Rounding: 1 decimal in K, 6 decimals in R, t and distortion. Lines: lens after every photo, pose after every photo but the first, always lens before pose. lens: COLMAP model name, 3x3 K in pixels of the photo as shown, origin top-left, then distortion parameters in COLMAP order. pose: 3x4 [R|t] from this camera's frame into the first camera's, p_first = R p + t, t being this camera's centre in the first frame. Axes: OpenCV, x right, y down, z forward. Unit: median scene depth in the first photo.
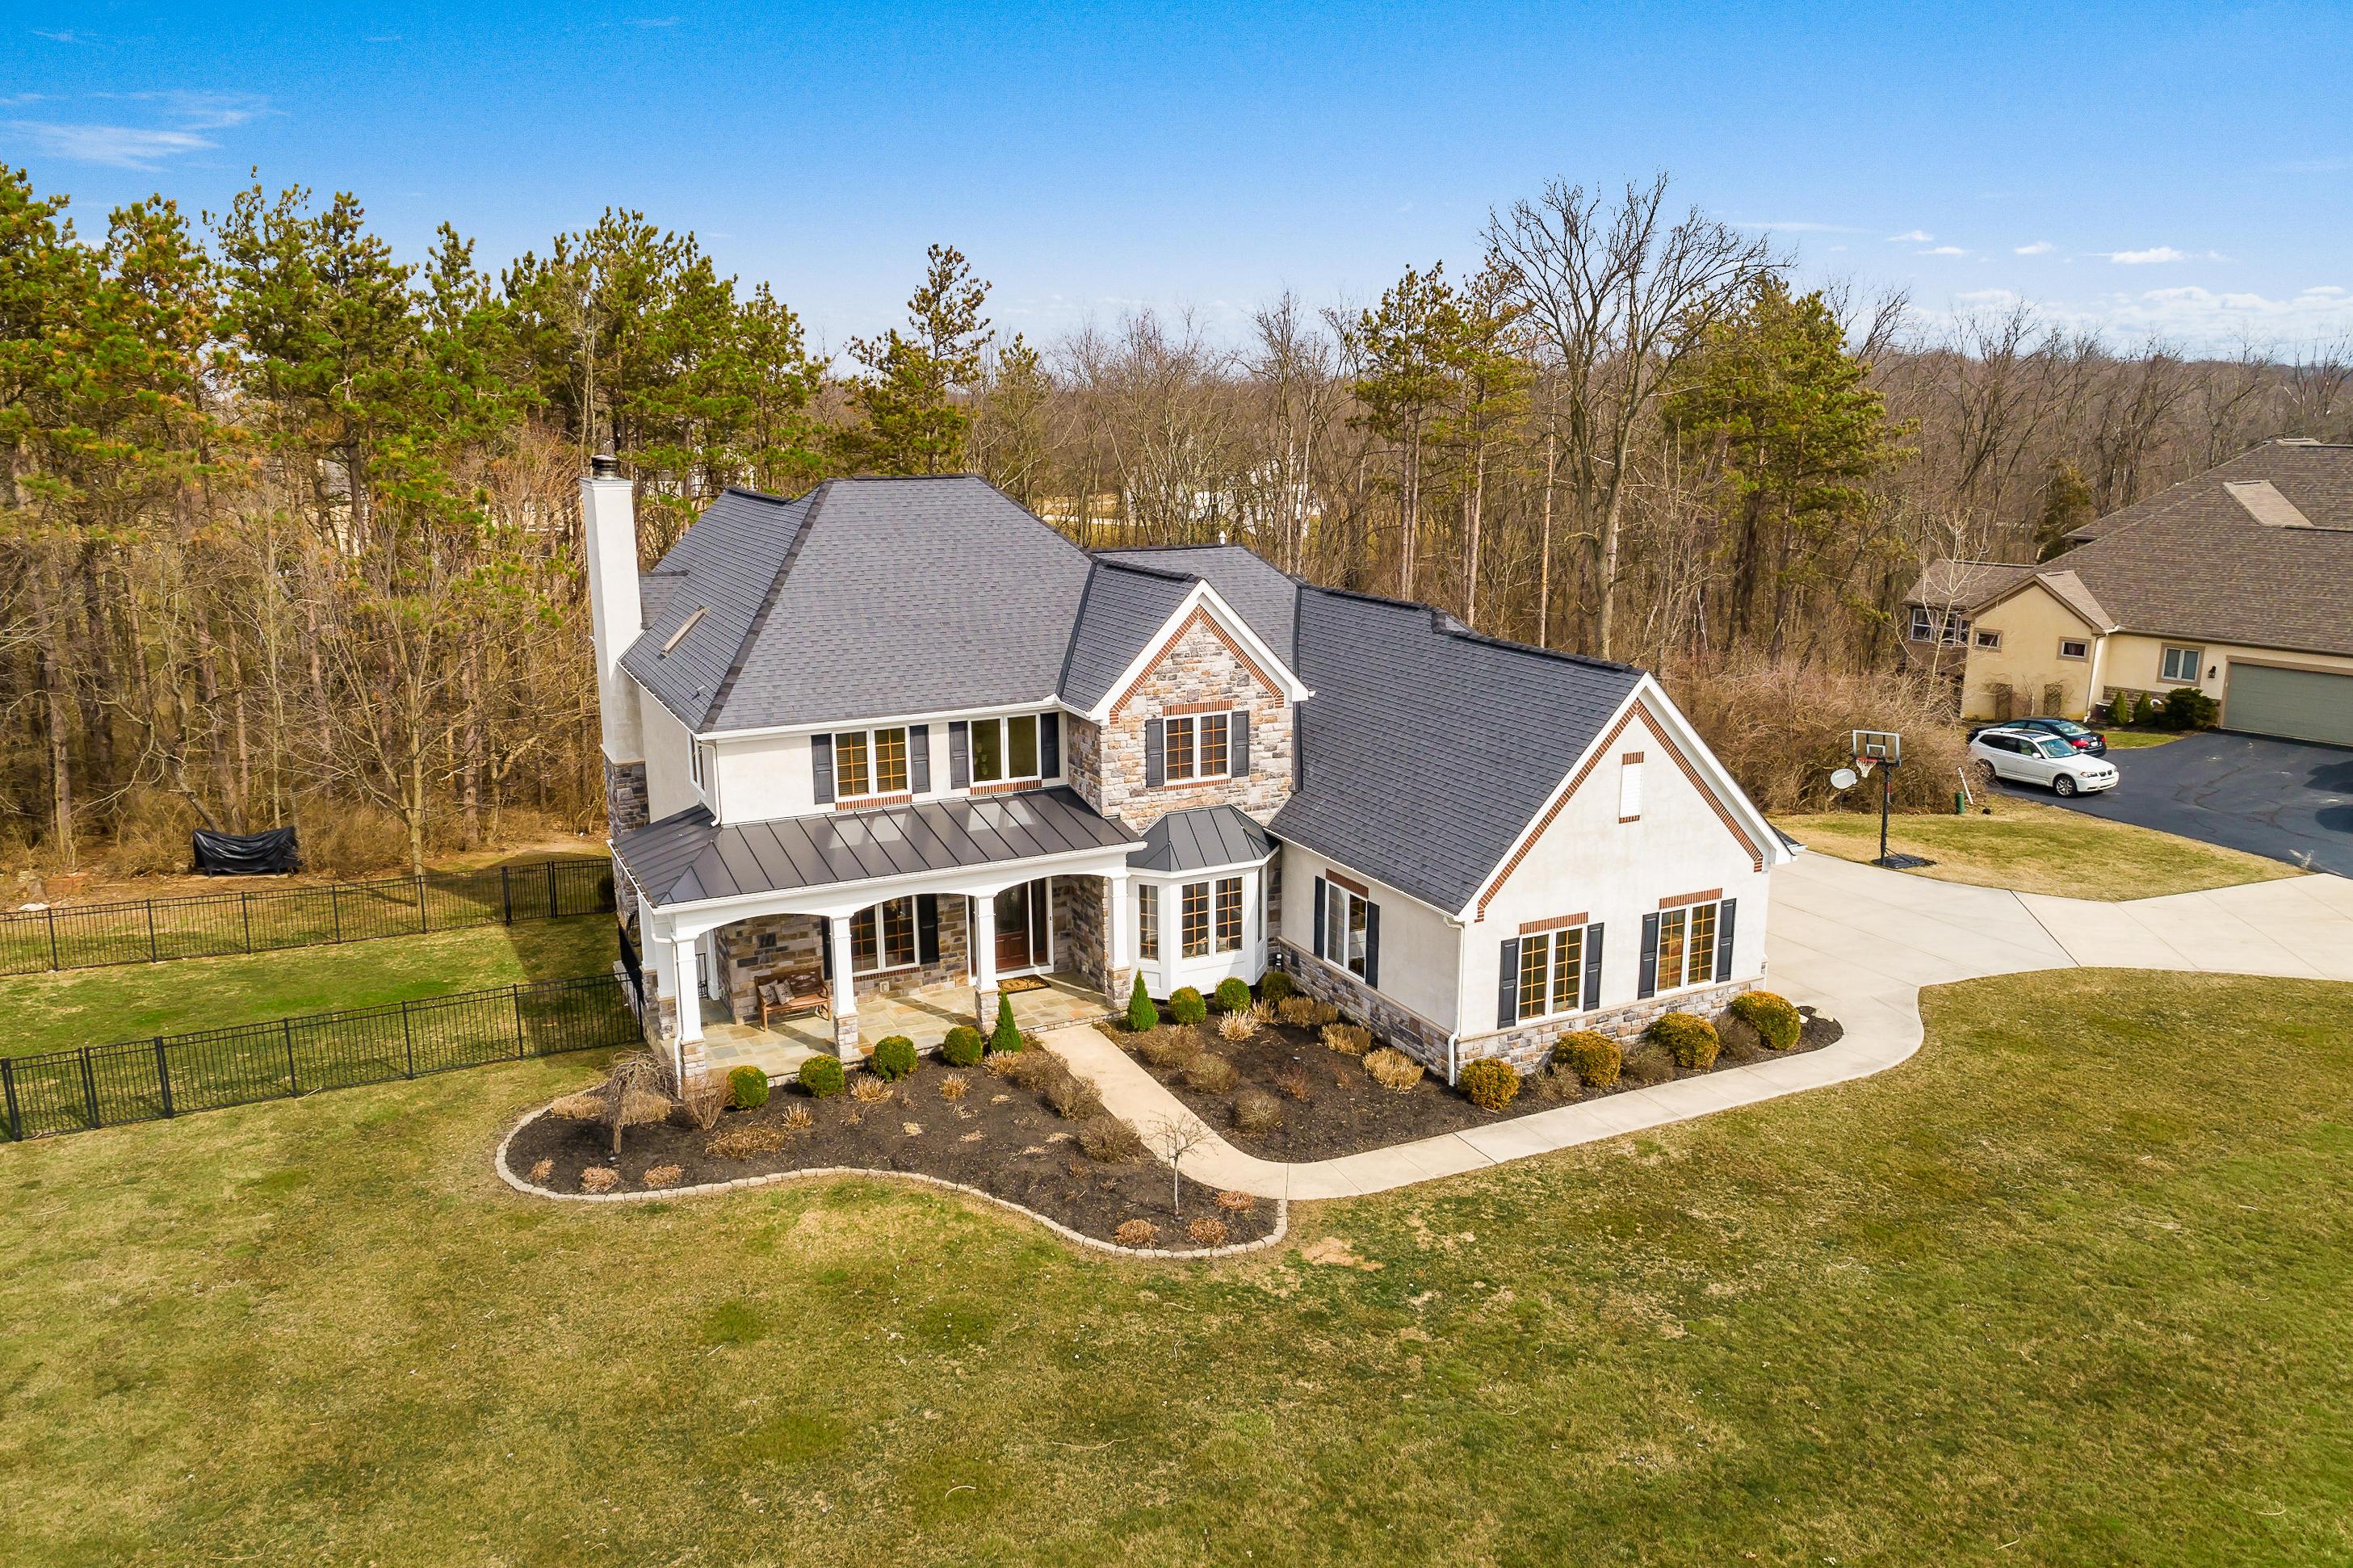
lens RADIAL K [[1638.1, 0, 1176.1], [0, 1638.1, 790.4], [0, 0, 1]] dist [-0.002041, 0.003401]
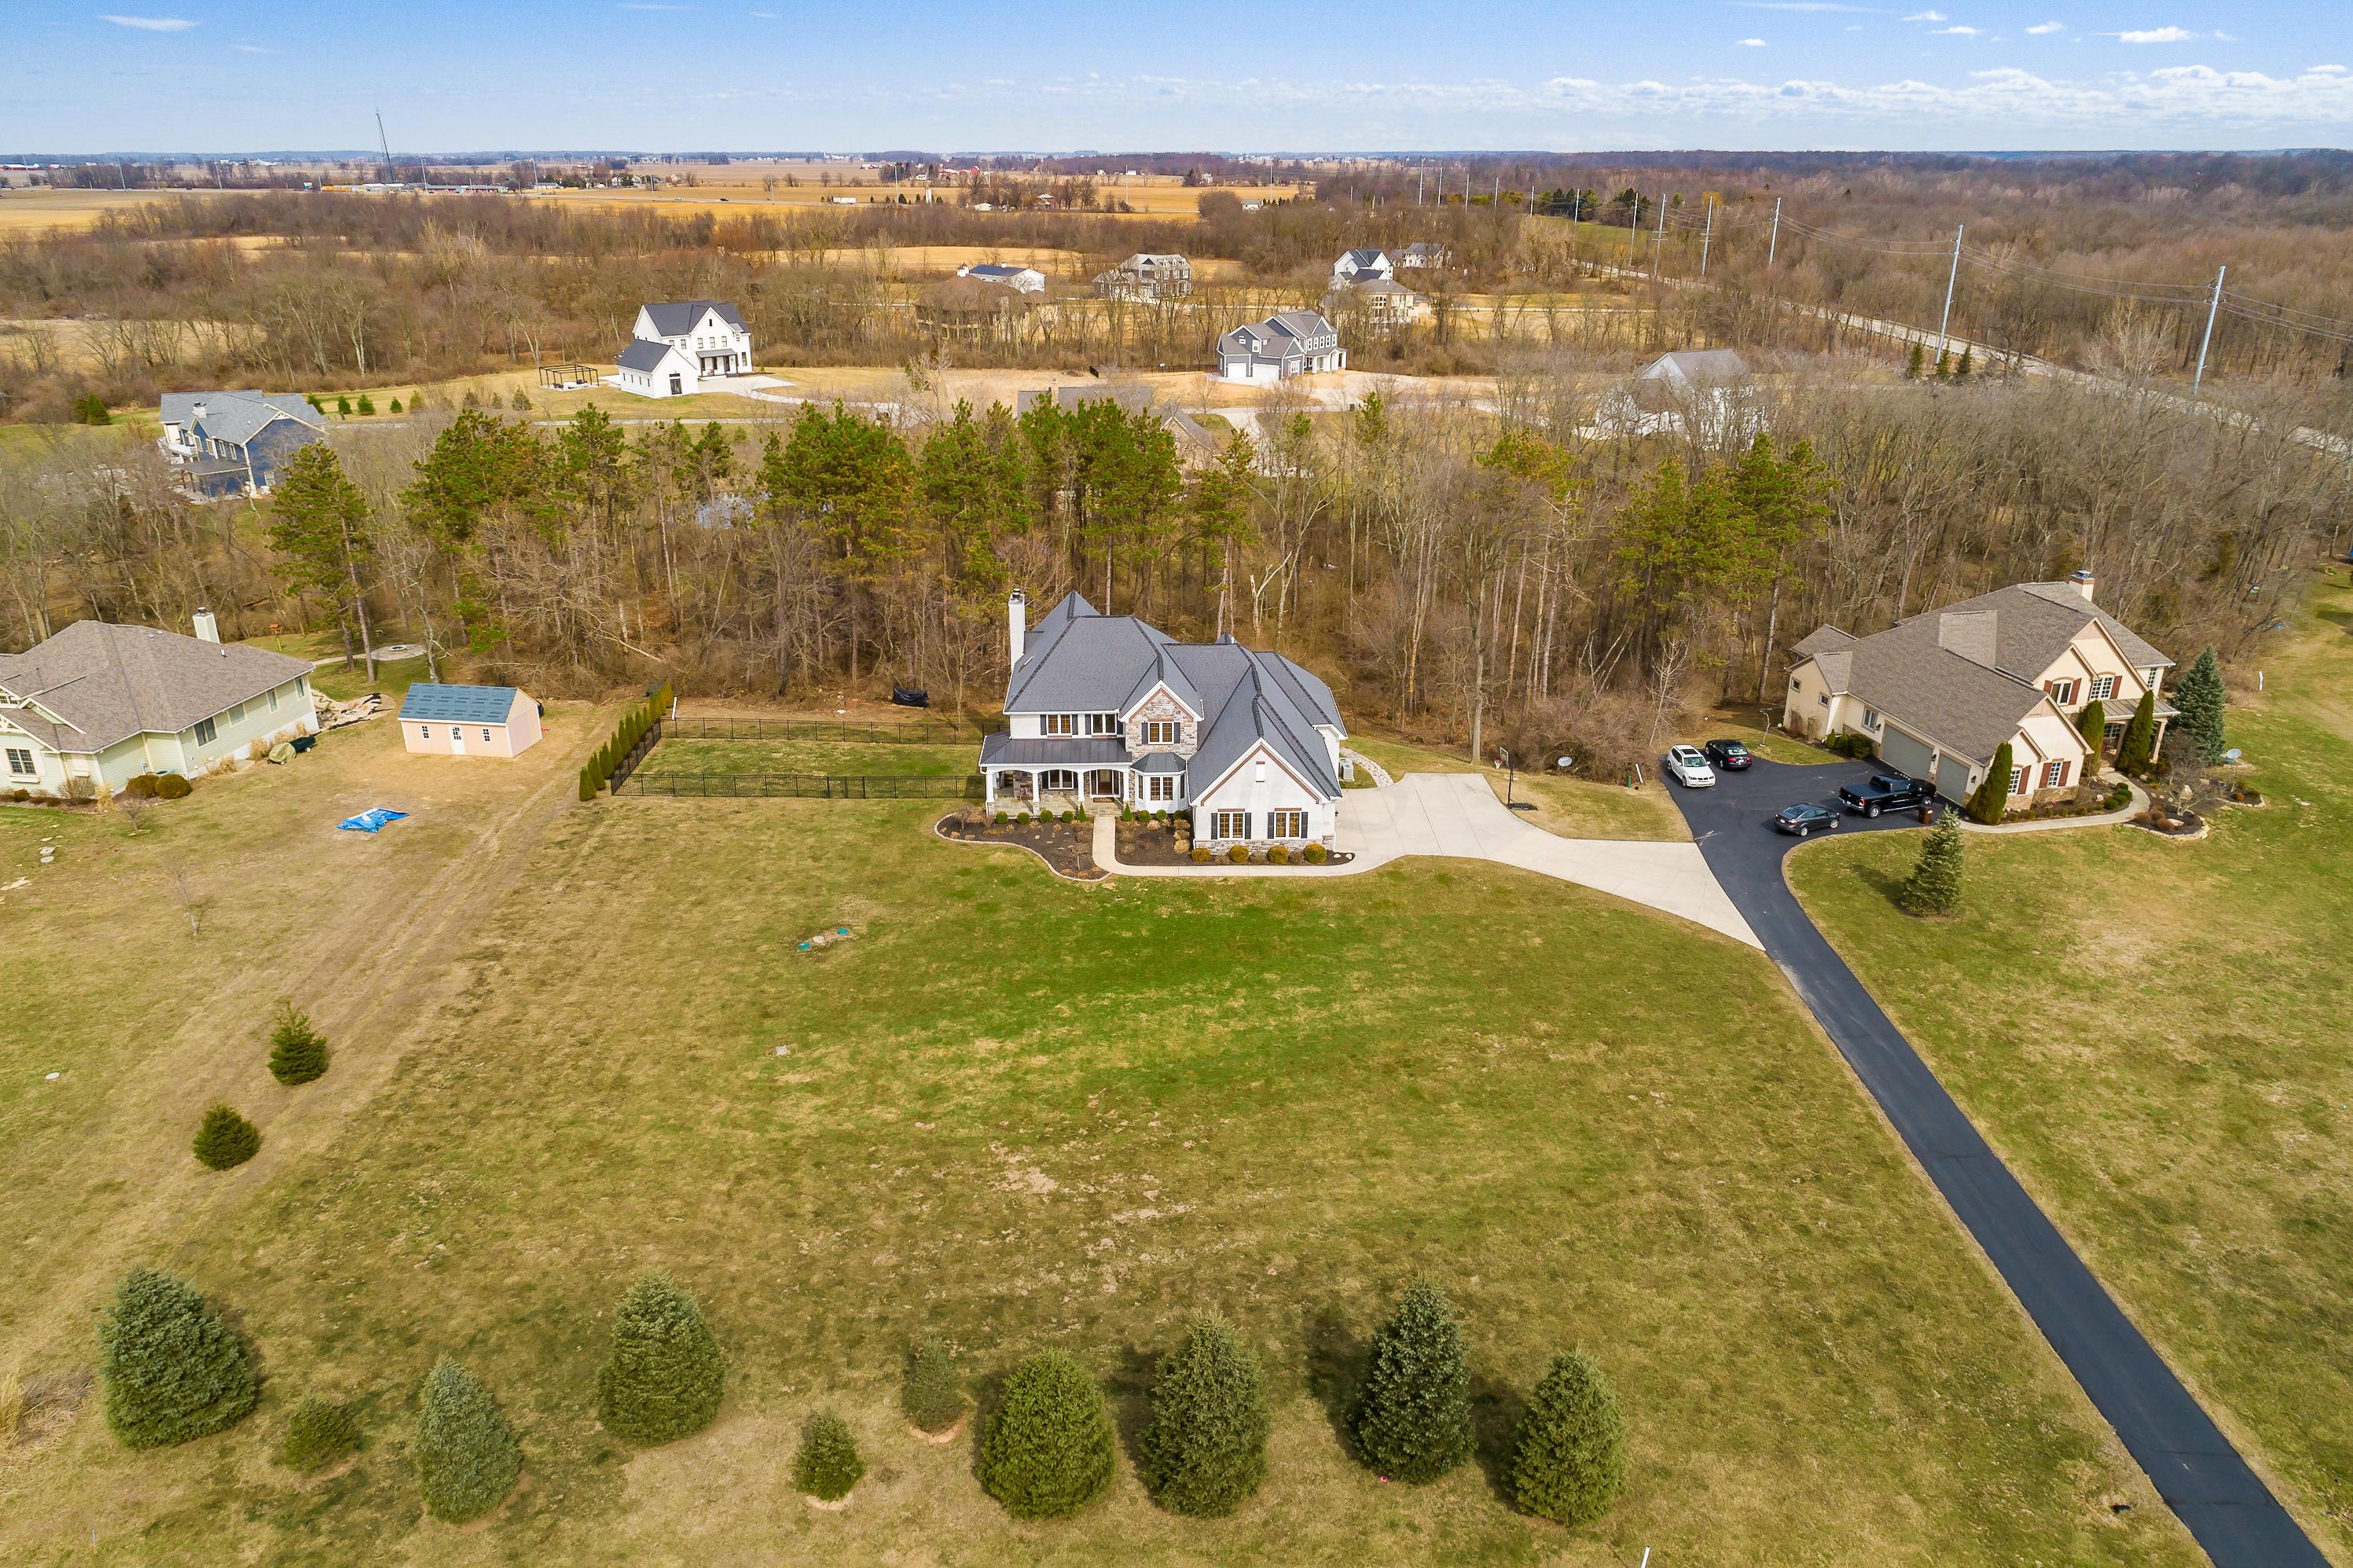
lens RADIAL K [[1593.0, 0, 1170.2], [0, 1593.0, 787.2], [0, 0, 1]] dist [-0.005027, 0.010470]
pose [[0.905313, 0.161211, -0.392962, 1.256717], [-0.100256, 0.980135, 0.171125, -0.452624], [0.412743, -0.115525, 0.903491, -1.732751]]
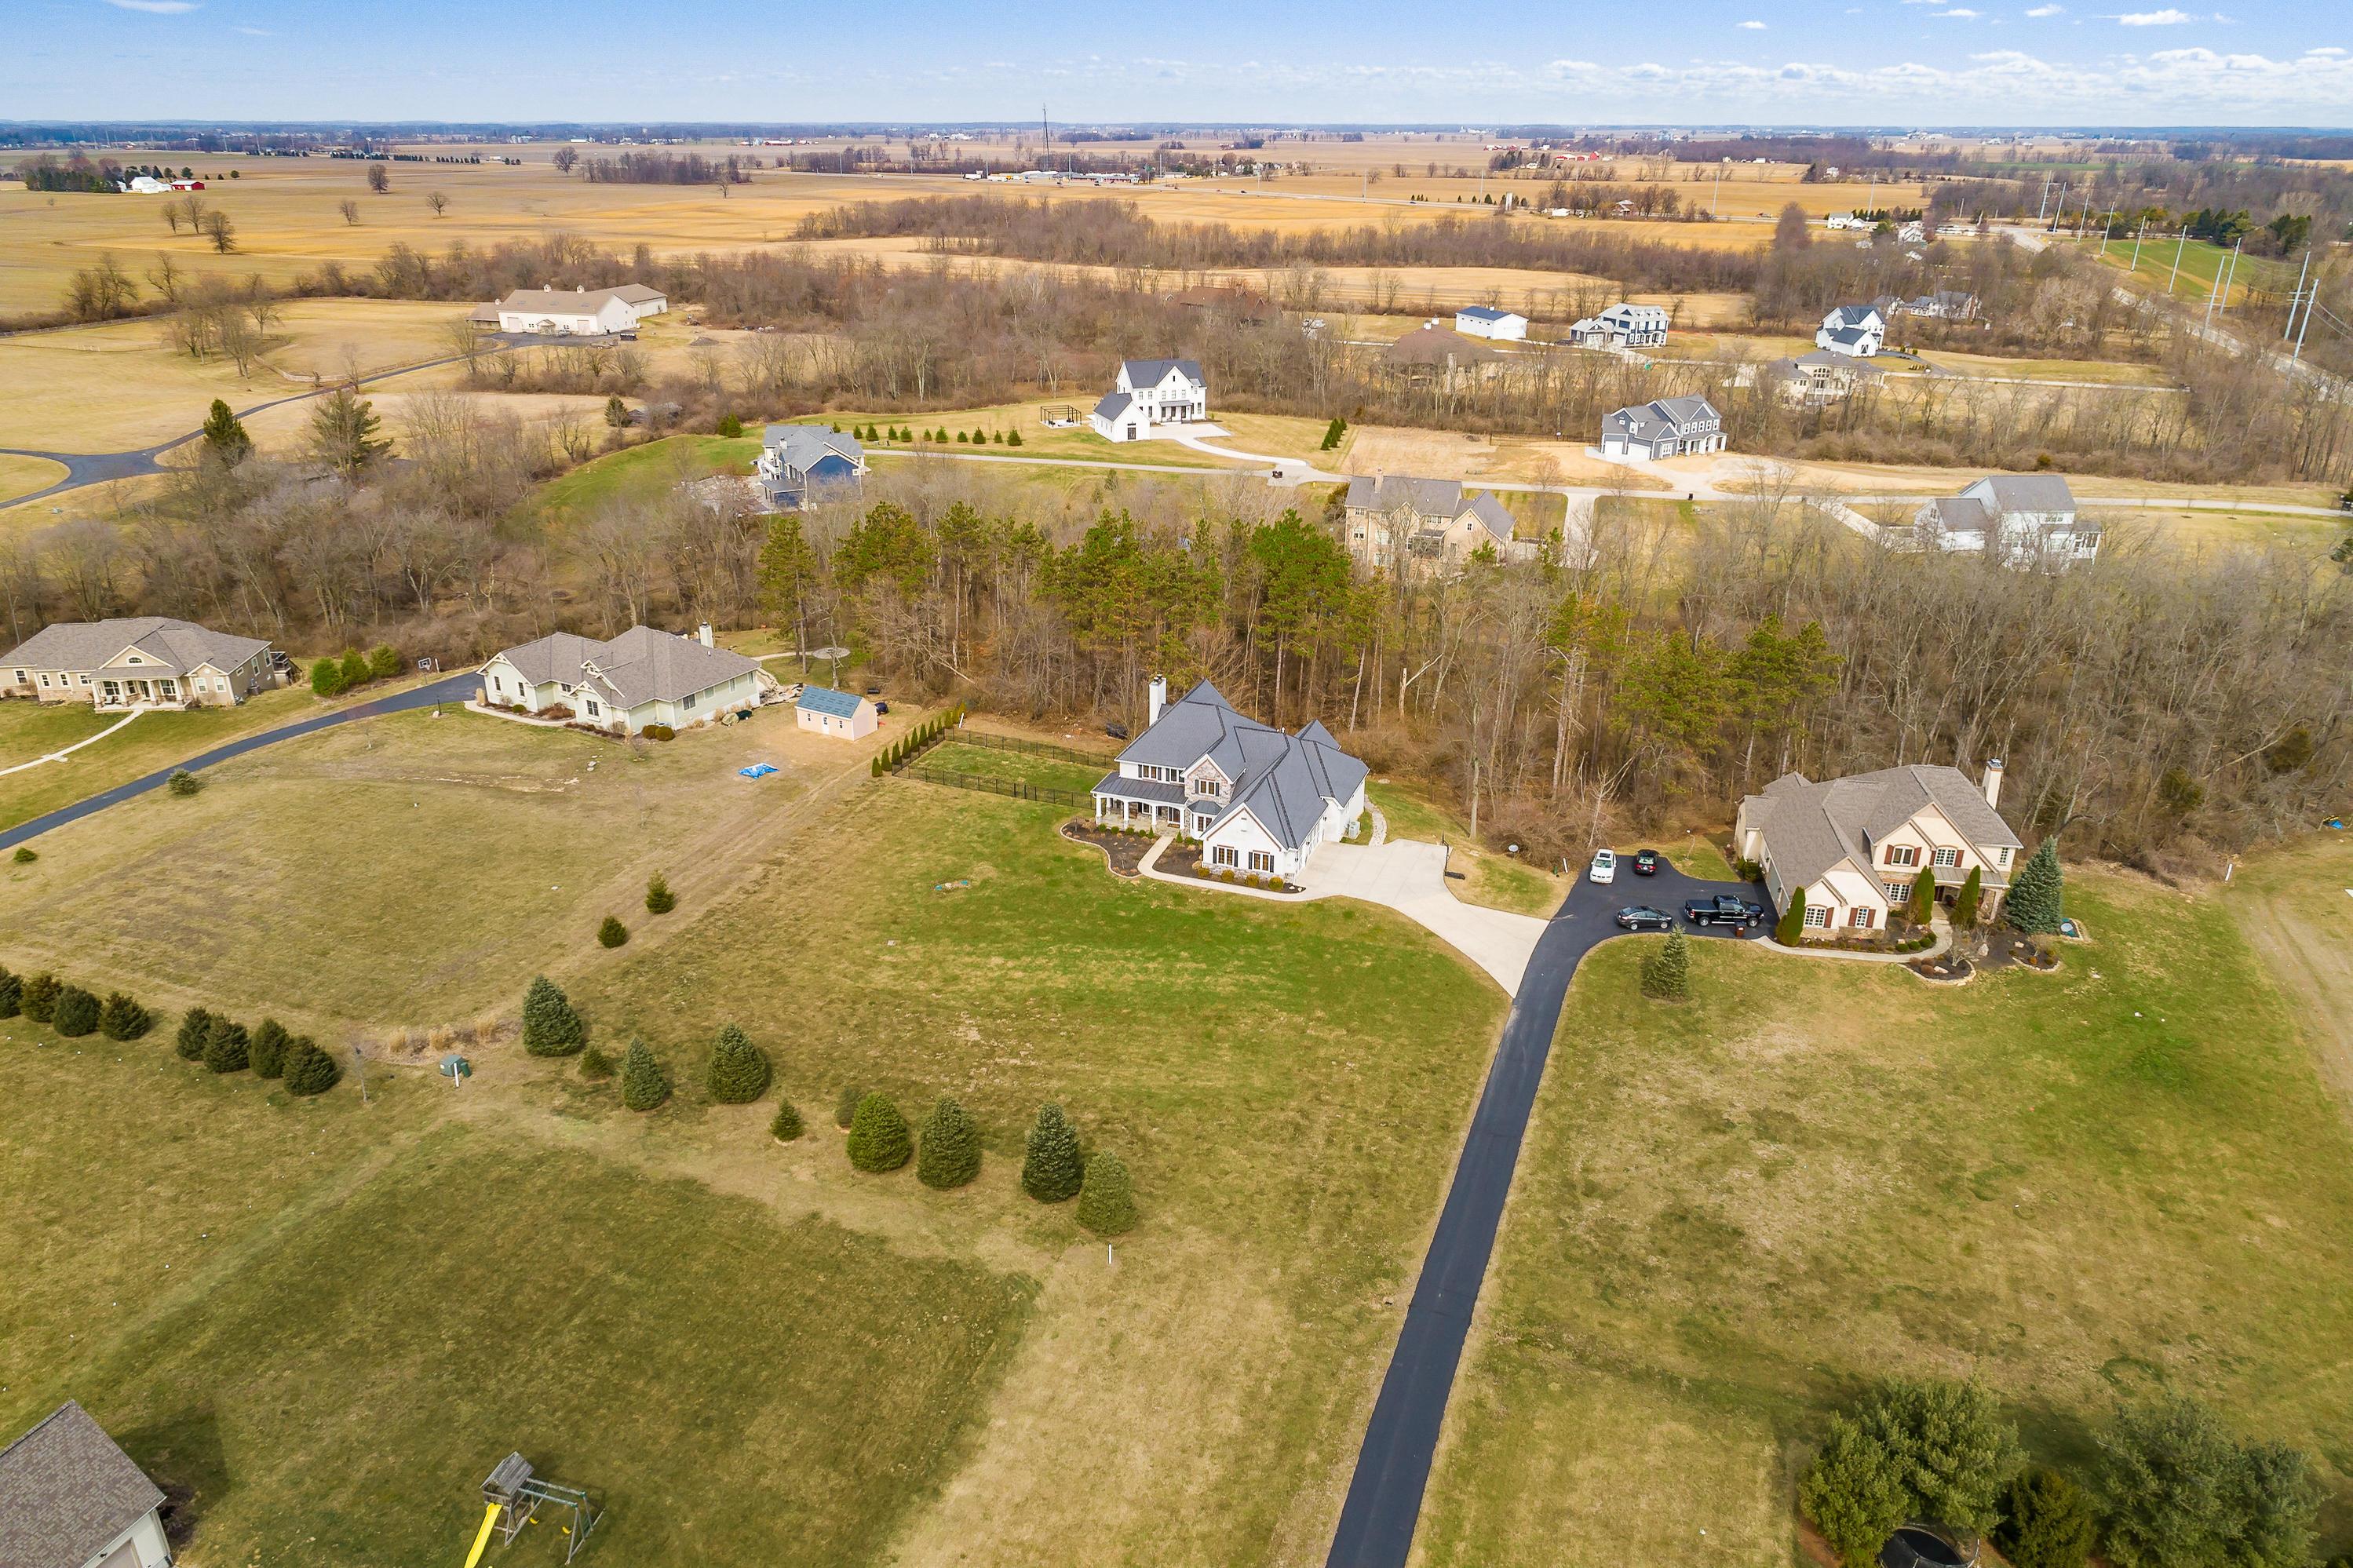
lens RADIAL K [[1588.6, 0, 1169.7], [0, 1588.6, 779.8], [0, 0, 1]] dist [-0.005485, 0.006589]
pose [[0.689382, 0.284727, -0.666095, 3.005486], [-0.171641, 0.957534, 0.231663, -1.099285], [0.703770, -0.045375, 0.708978, -2.293216]]
